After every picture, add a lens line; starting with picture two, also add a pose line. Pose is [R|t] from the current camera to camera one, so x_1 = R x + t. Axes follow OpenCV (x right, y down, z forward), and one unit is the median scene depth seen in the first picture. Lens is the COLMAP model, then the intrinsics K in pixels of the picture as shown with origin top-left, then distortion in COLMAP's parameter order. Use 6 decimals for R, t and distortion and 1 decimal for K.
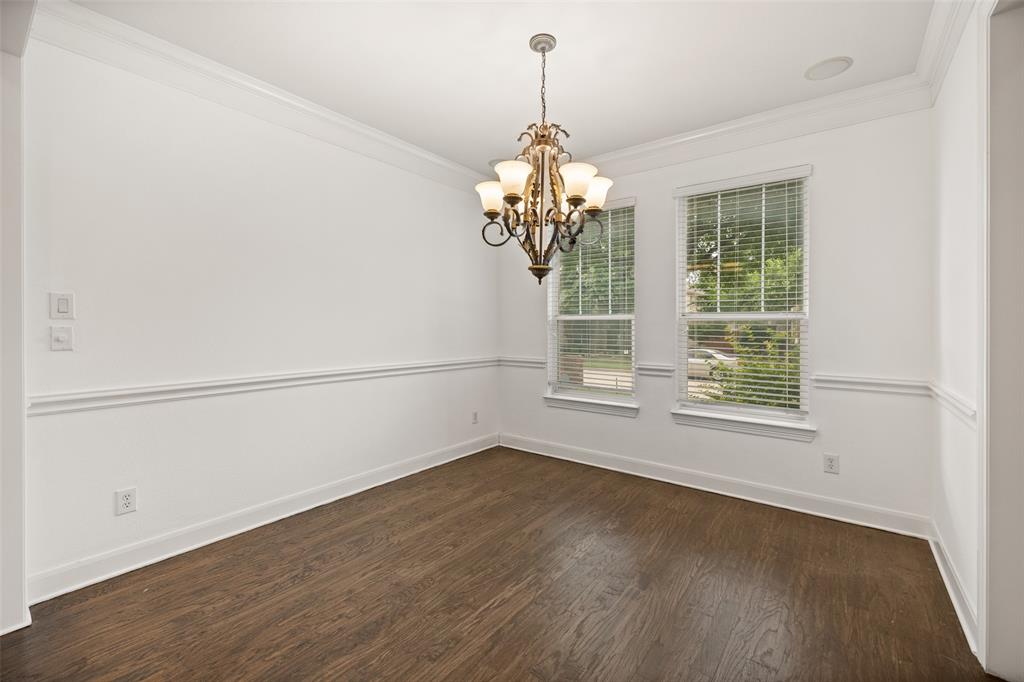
lens RADIAL K [[431.1, 0, 512.8], [0, 431.1, 328.1], [0, 0, 1]] dist [-0.000843, -0.000150]
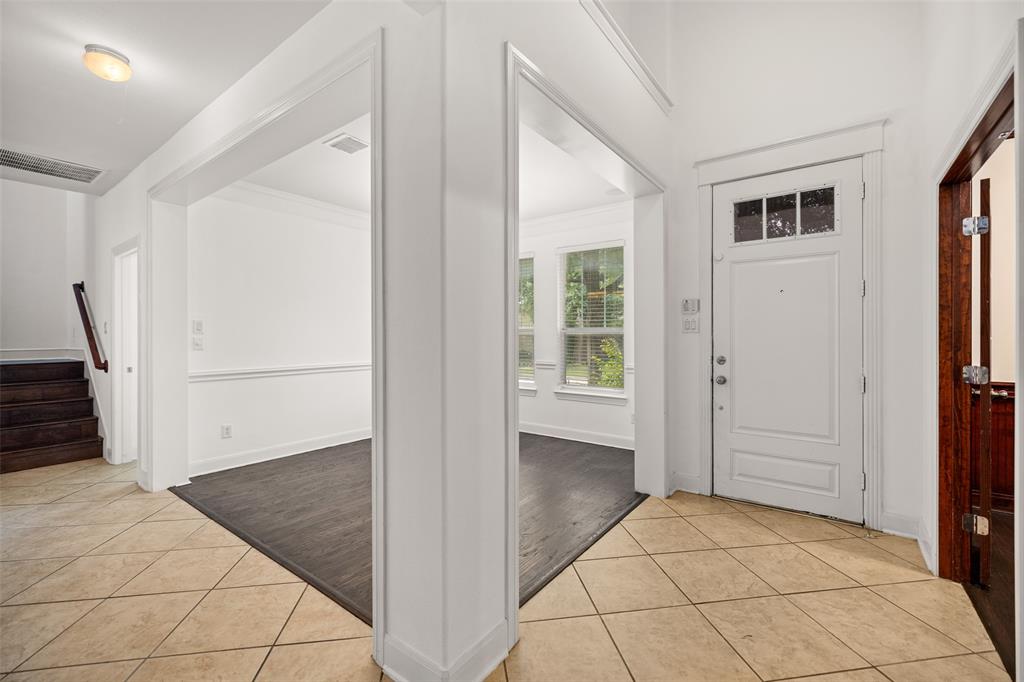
lens RADIAL K [[426.4, 0, 512.0], [0, 426.4, 341.0], [0, 0, 1]] dist [0.000336, 0.000123]
pose [[0.999955, -0.001828, 0.009285, 0.250891], [0.001762, 0.999974, 0.007055, 0.000767], [-0.009297, -0.007039, 0.999932, -0.673838]]
